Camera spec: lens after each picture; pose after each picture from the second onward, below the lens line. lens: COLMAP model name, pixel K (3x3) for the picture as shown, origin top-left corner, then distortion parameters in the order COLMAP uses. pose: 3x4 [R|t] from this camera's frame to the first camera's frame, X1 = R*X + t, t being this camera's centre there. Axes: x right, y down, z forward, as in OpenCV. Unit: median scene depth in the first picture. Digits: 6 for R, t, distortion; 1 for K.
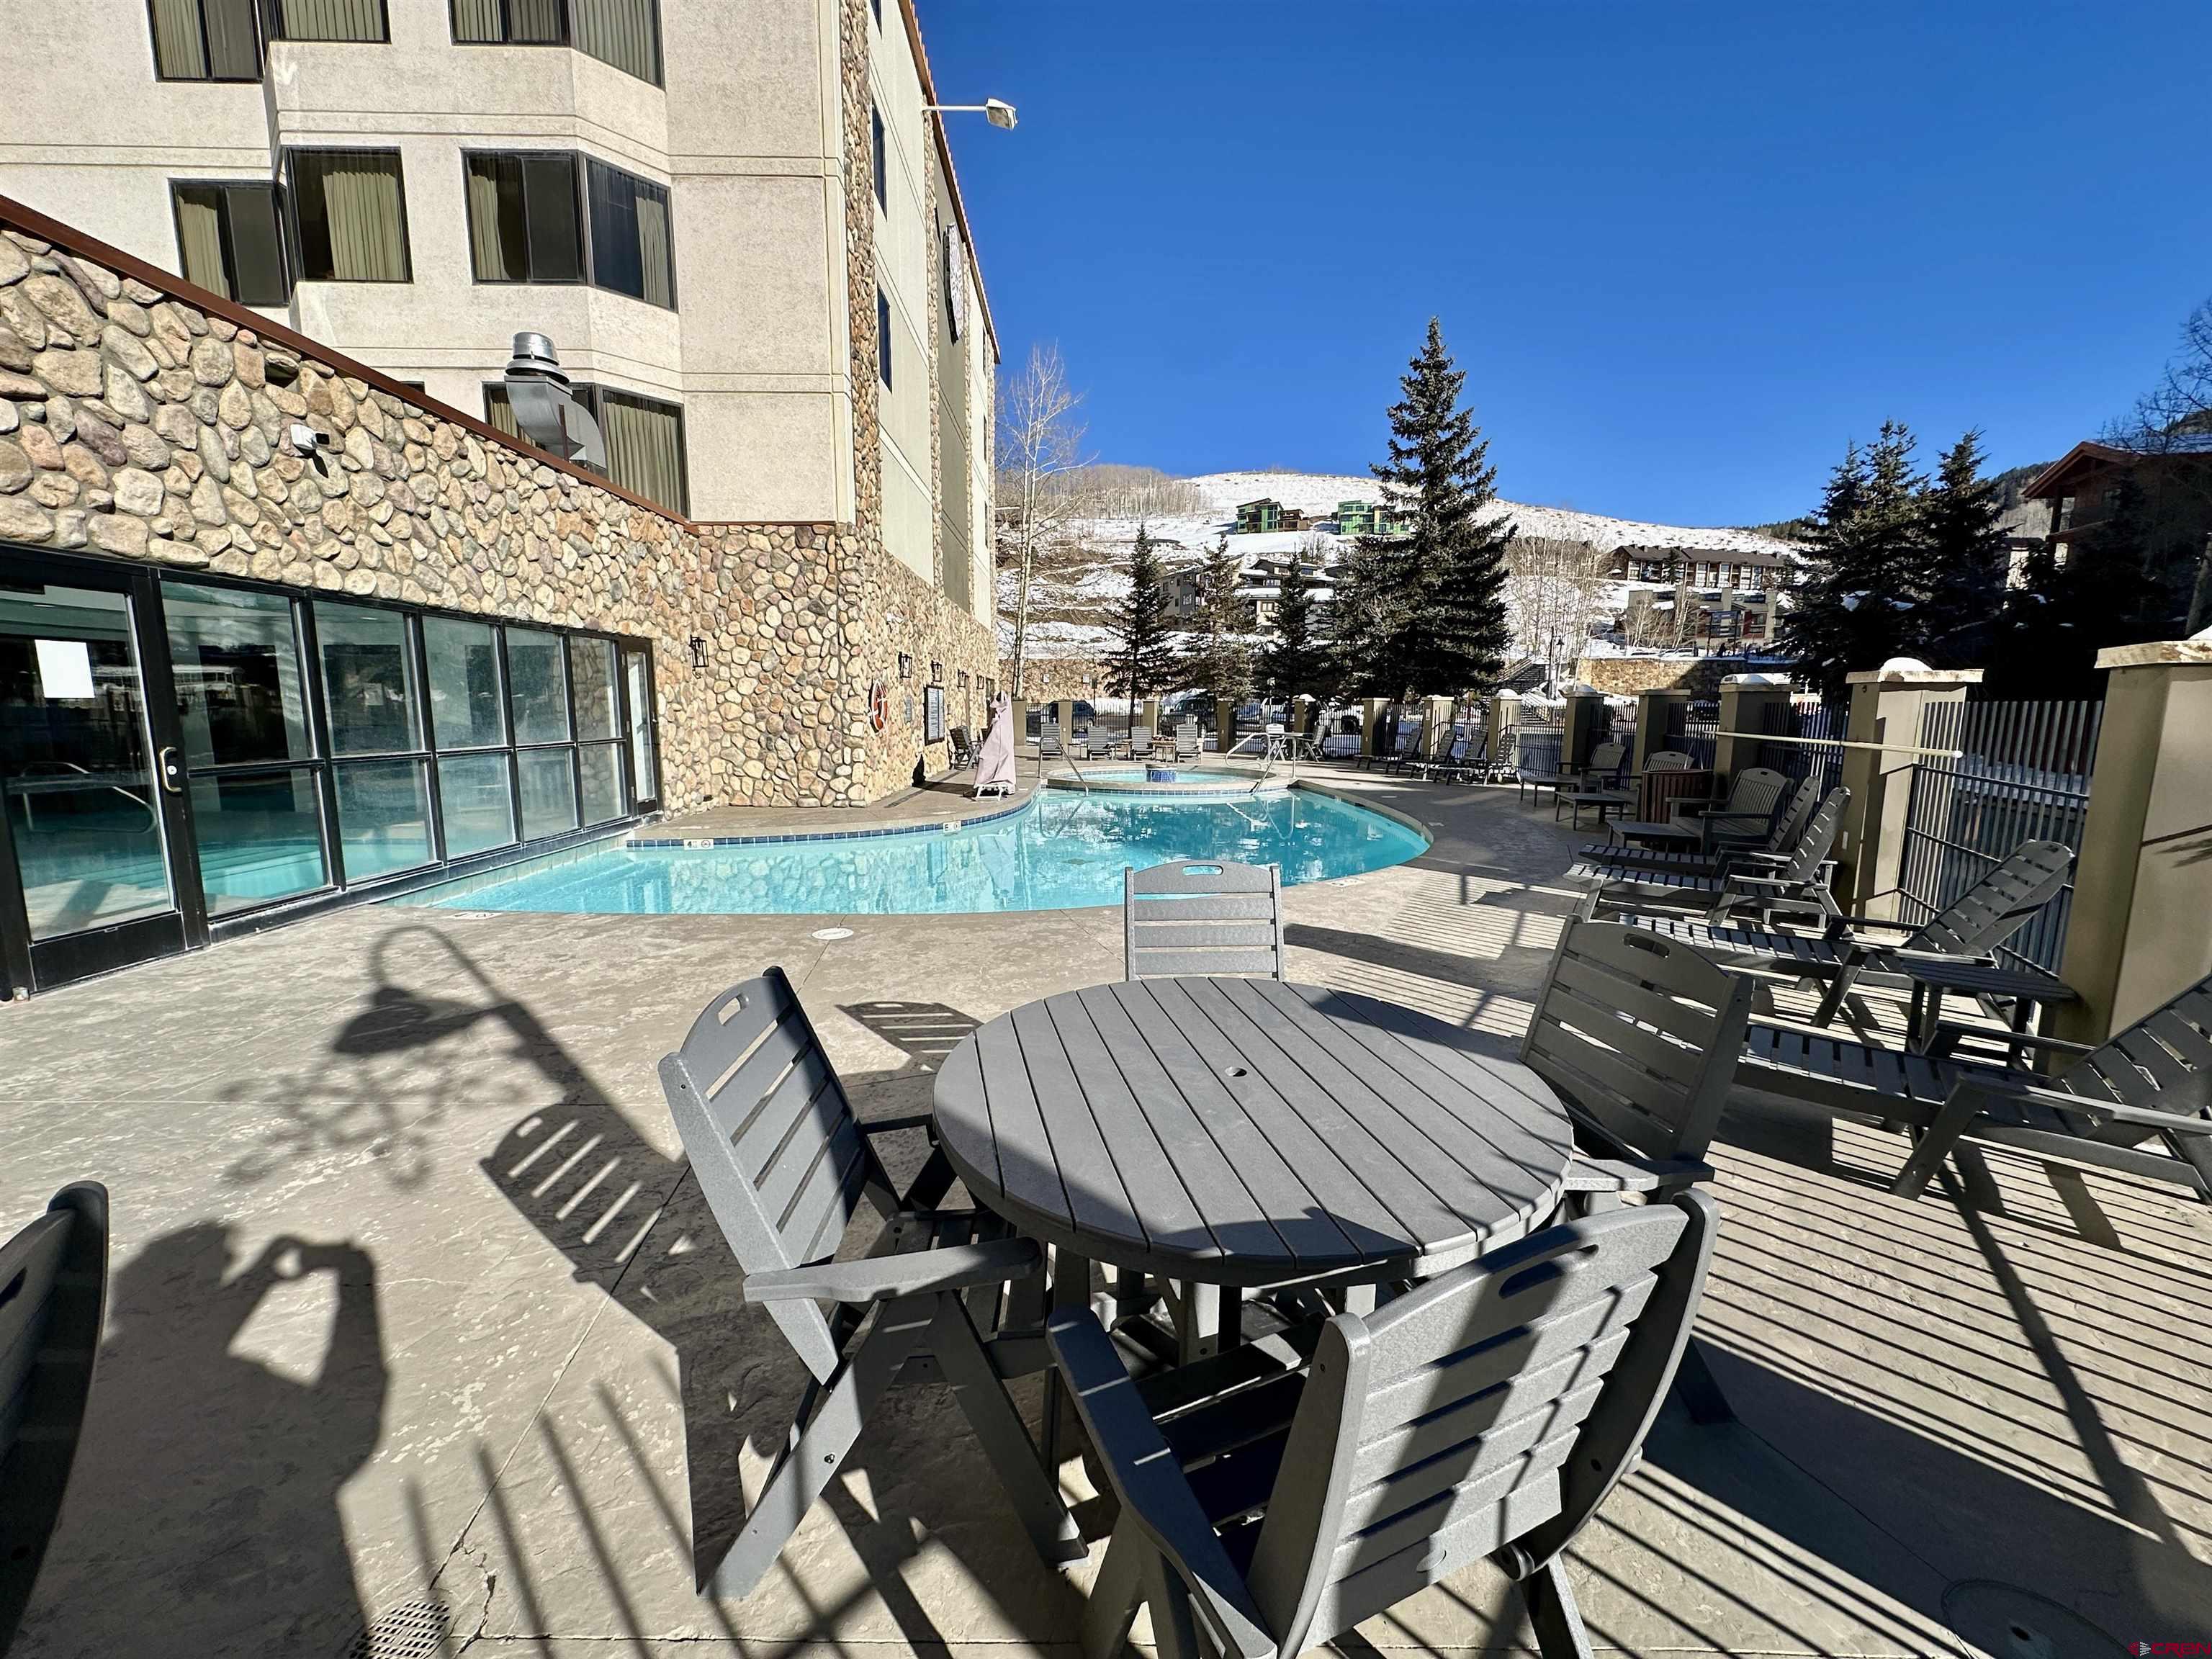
lens RADIAL K [[881.5, 0, 1104.7], [0, 881.5, 830.3], [0, 0, 1]] dist [0.000391, 0.000135]
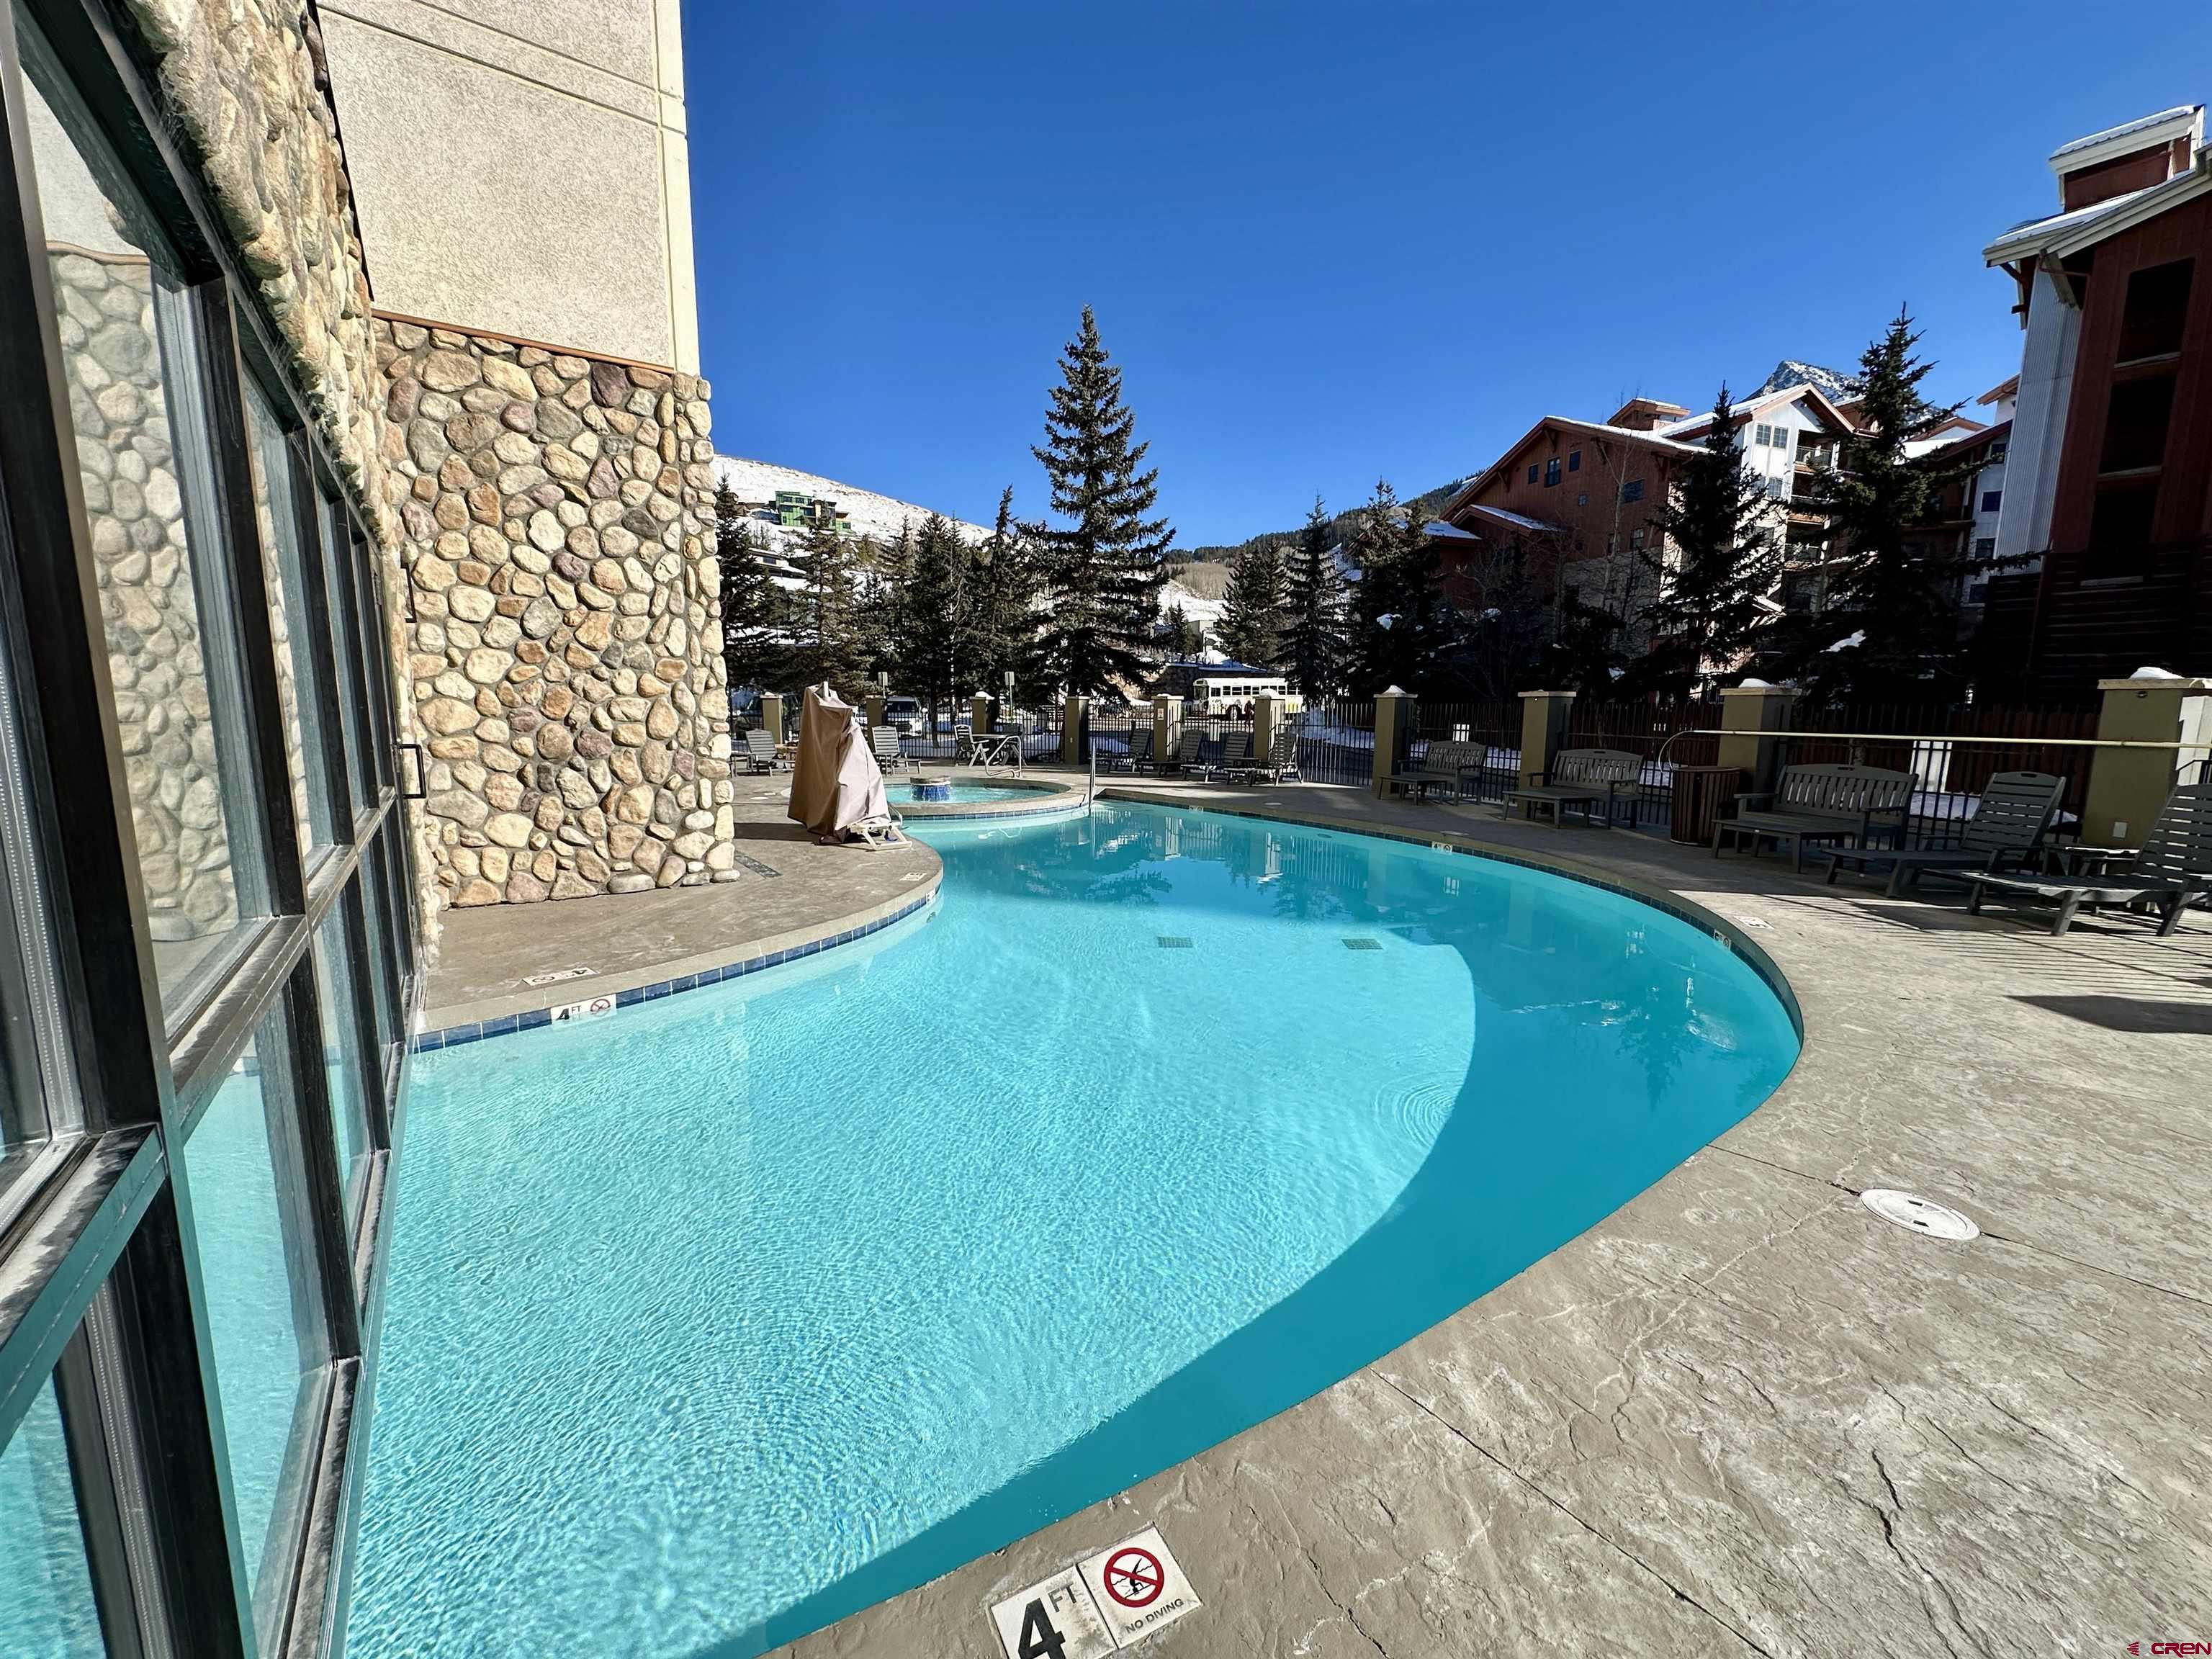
lens RADIAL K [[881.5, 0, 1106.9], [0, 881.5, 829.0], [0, 0, 1]] dist [0.000391, 0.000135]
pose [[0.818996, -0.079412, 0.568277, -0.408943], [0.078426, 0.996575, 0.026236, -0.057196], [-0.568414, 0.023080, 0.822419, 0.392407]]
